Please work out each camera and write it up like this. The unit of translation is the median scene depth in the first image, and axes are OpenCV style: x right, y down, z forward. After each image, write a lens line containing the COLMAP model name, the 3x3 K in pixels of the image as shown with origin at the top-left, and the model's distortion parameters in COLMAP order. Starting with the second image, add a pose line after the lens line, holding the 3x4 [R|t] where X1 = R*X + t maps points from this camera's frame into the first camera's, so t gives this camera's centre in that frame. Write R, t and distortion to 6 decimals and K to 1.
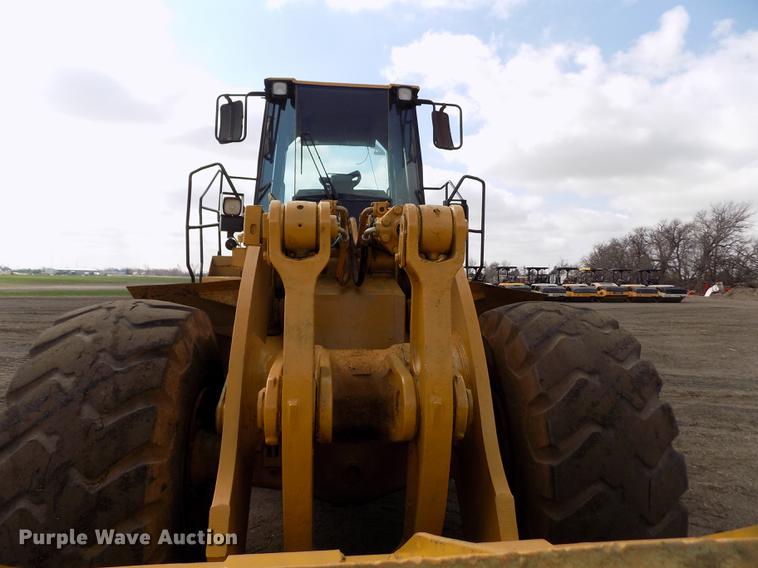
lens RADIAL K [[502.6, 0, 381.3], [0, 502.6, 286.6], [0, 0, 1]] dist [-0.036196, 0.002848]
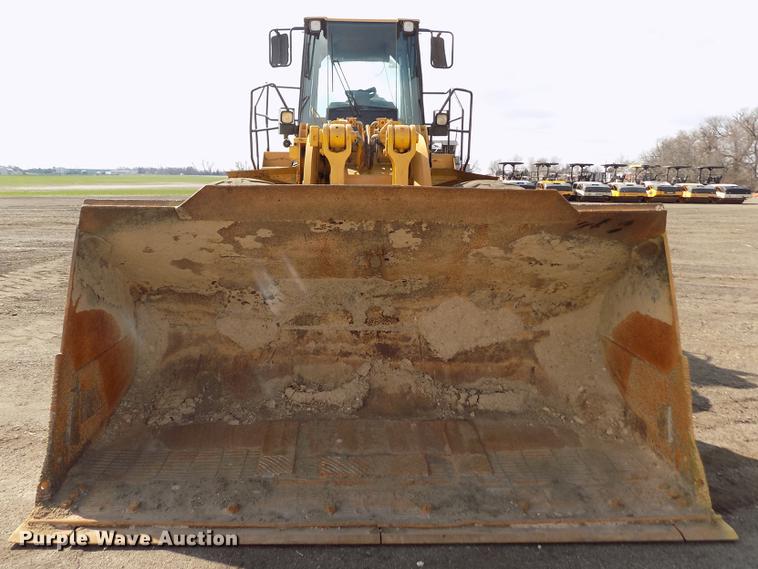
lens RADIAL K [[525.4, 0, 379.7], [0, 525.4, 287.0], [0, 0, 1]] dist [-0.070873, 0.074838]
pose [[0.998184, 0.011577, -0.059121, 0.059369], [0.000007, 0.981339, 0.192284, 0.029509], [0.060243, -0.191935, 0.979557, -0.482588]]
